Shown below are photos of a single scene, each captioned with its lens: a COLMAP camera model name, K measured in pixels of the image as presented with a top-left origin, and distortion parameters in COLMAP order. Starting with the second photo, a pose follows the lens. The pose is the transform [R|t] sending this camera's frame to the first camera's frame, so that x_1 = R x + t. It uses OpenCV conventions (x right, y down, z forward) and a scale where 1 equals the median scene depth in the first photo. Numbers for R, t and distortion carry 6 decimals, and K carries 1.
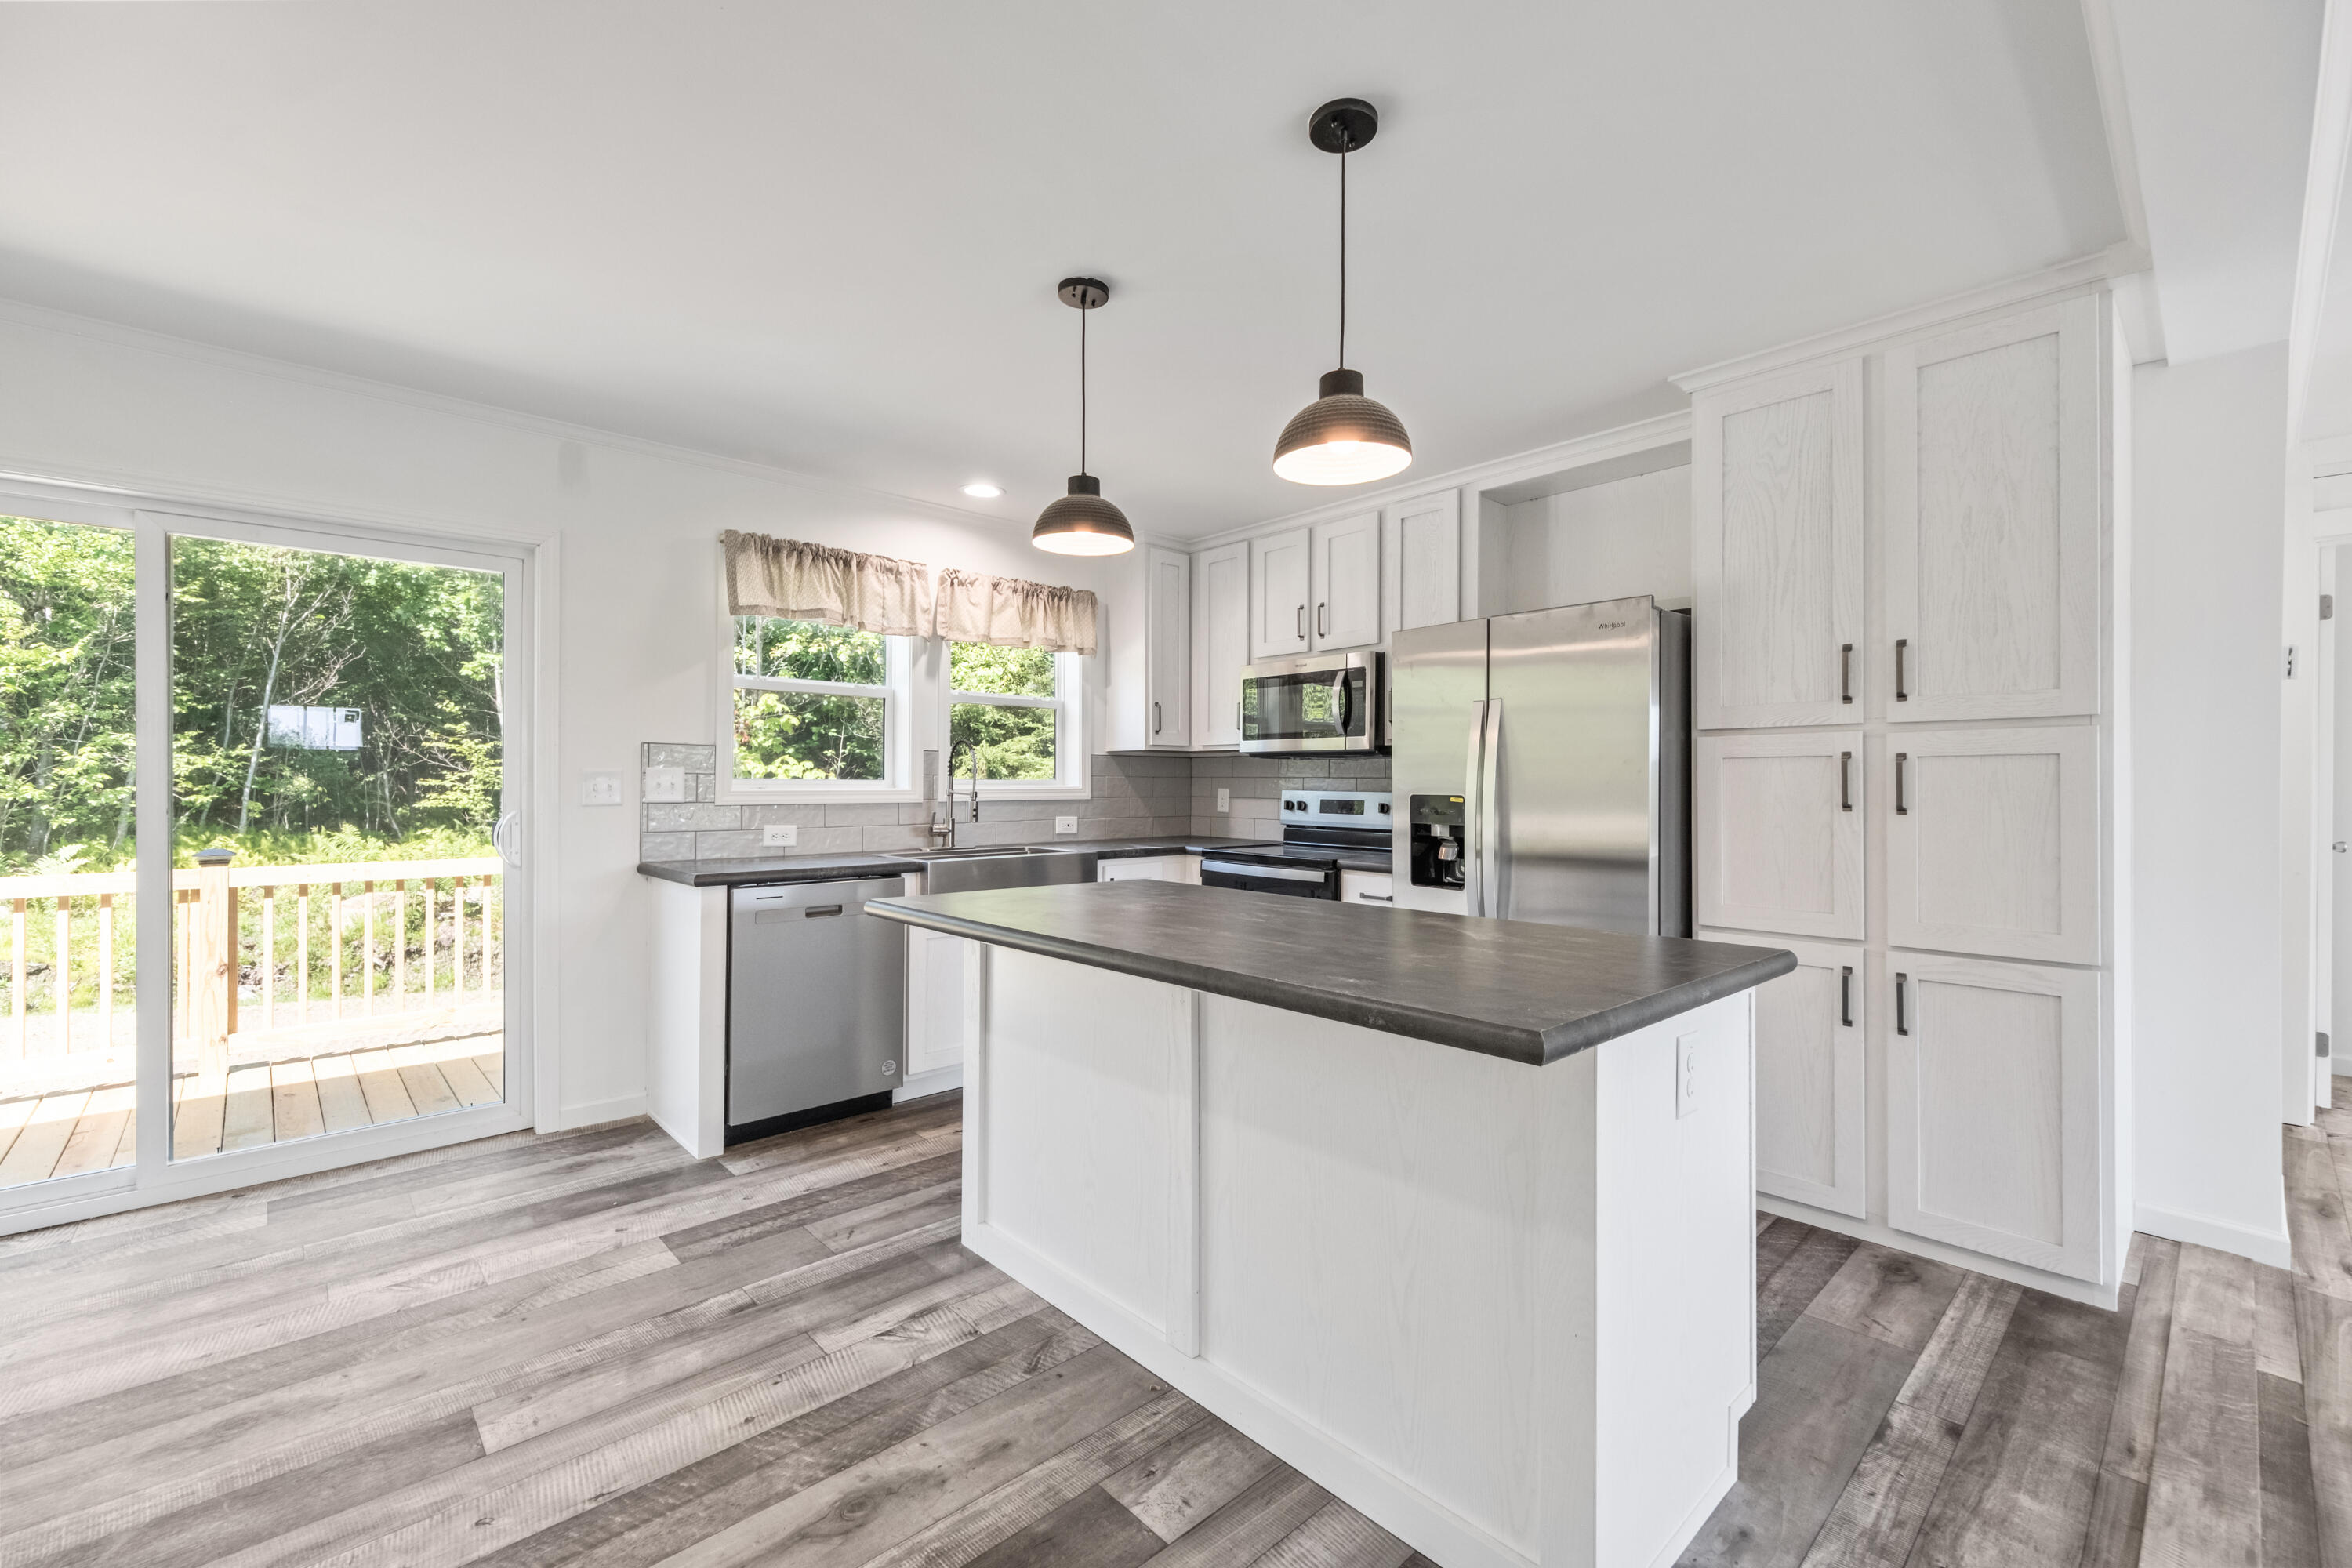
lens RADIAL K [[986.9, 0, 1180.0], [0, 986.9, 769.1], [0, 0, 1]] dist [0.012425, -0.003271]
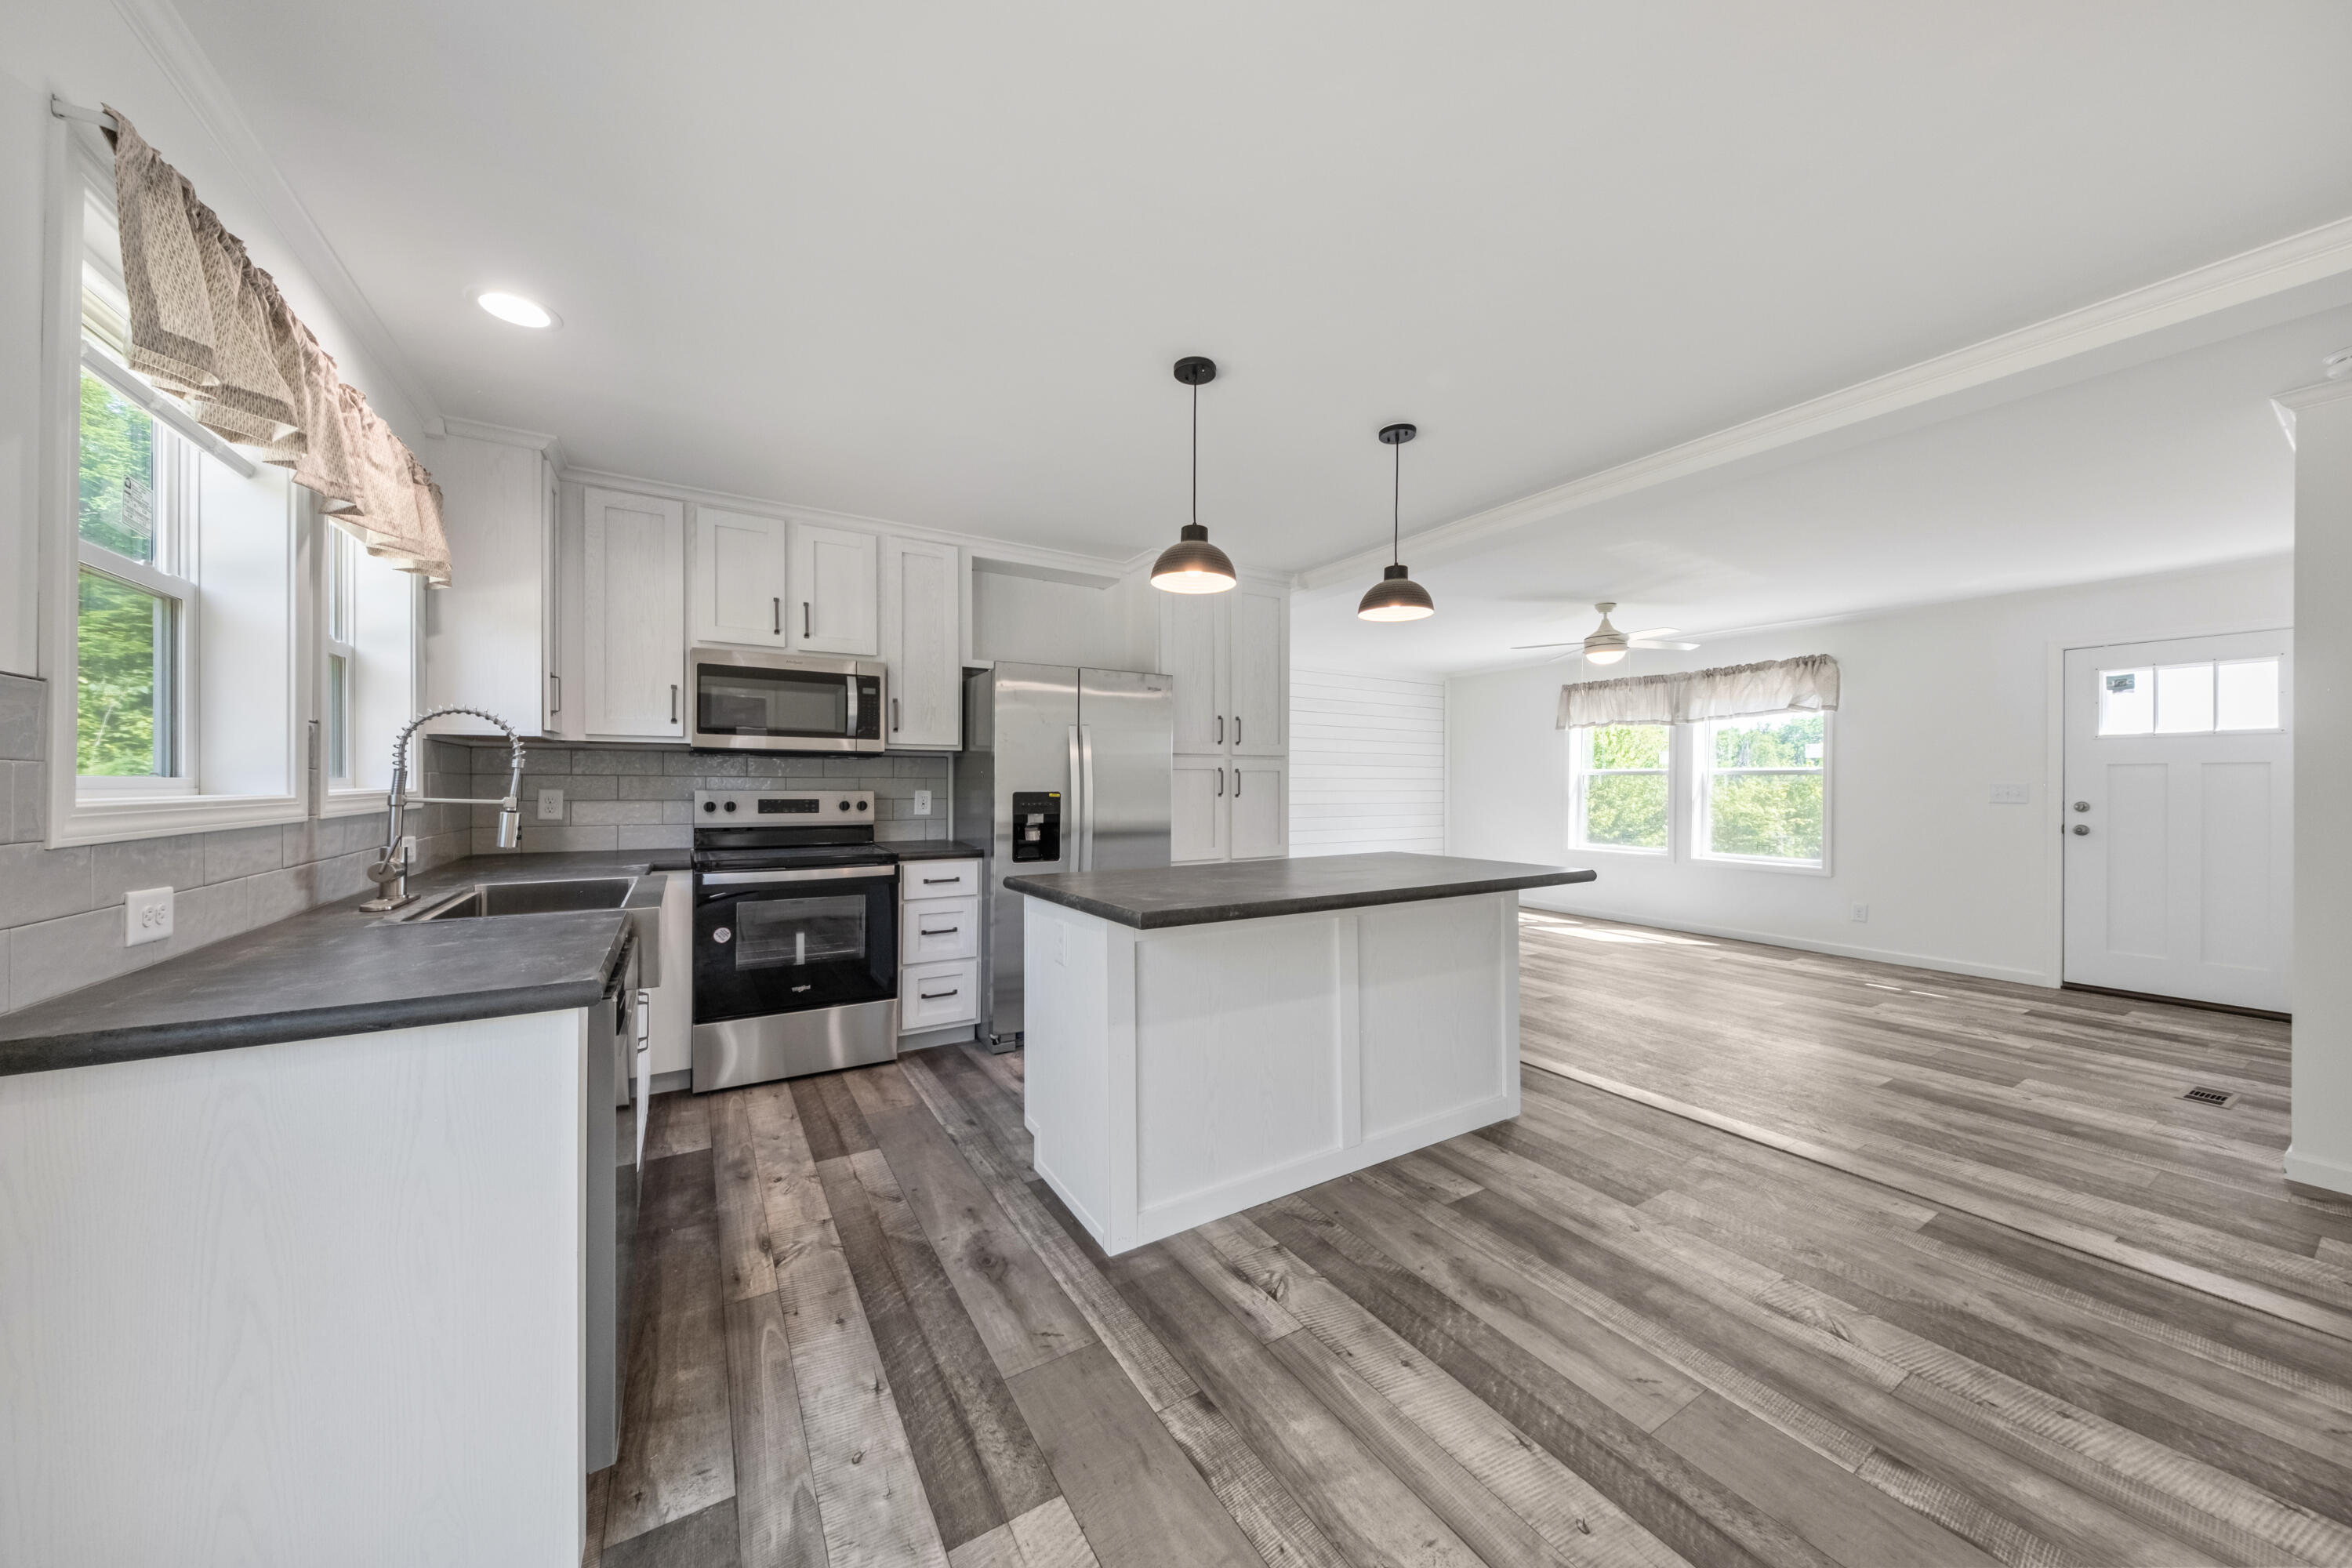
lens RADIAL K [[799.2, 0, 1185.0], [0, 799.2, 780.0], [0, 0, 1]] dist [0.008539, -0.002009]
pose [[0.184818, 0.000951, 0.982772, -1.091290], [-0.016881, 0.999855, 0.002207, 0.006063], [-0.982628, -0.016998, 0.184807, 0.873520]]
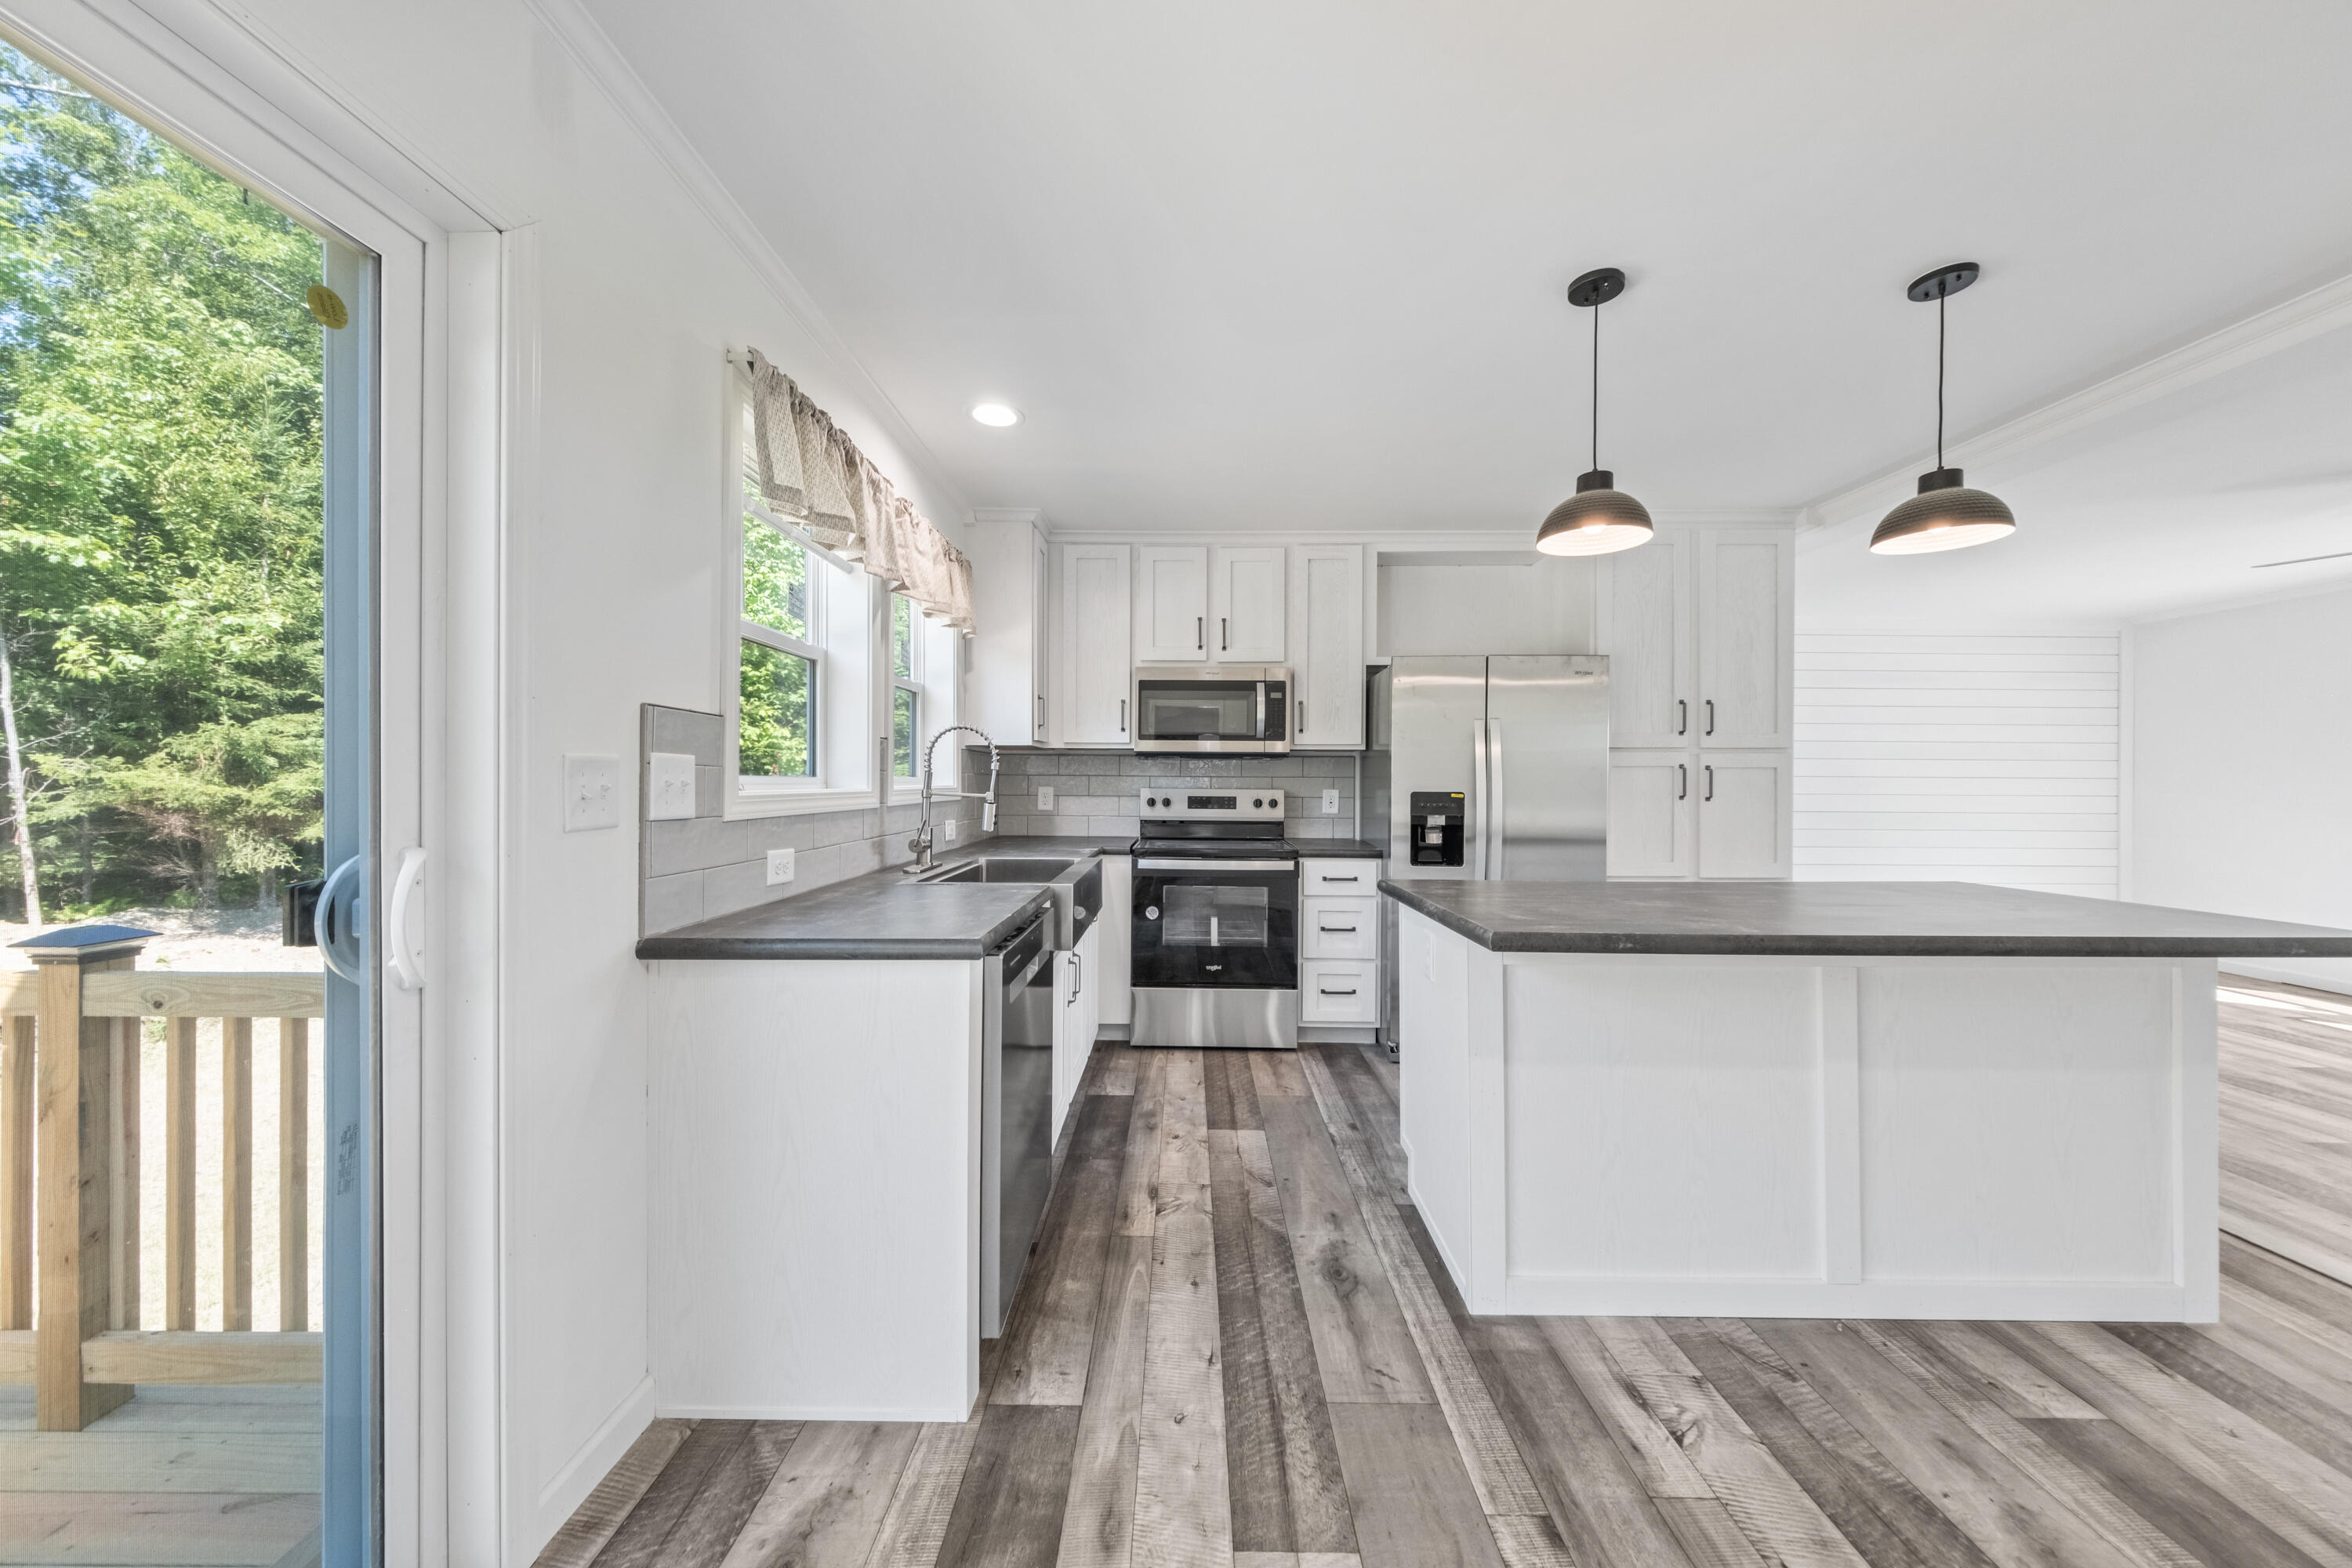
lens RADIAL K [[799.2, 0, 1182.7], [0, 799.2, 779.2], [0, 0, 1]] dist [0.008539, -0.002009]
pose [[0.681650, 0.002133, 0.731675, -1.007579], [-0.012579, 0.999882, 0.008804, 0.007486], [-0.731570, -0.015205, 0.681596, 0.788109]]
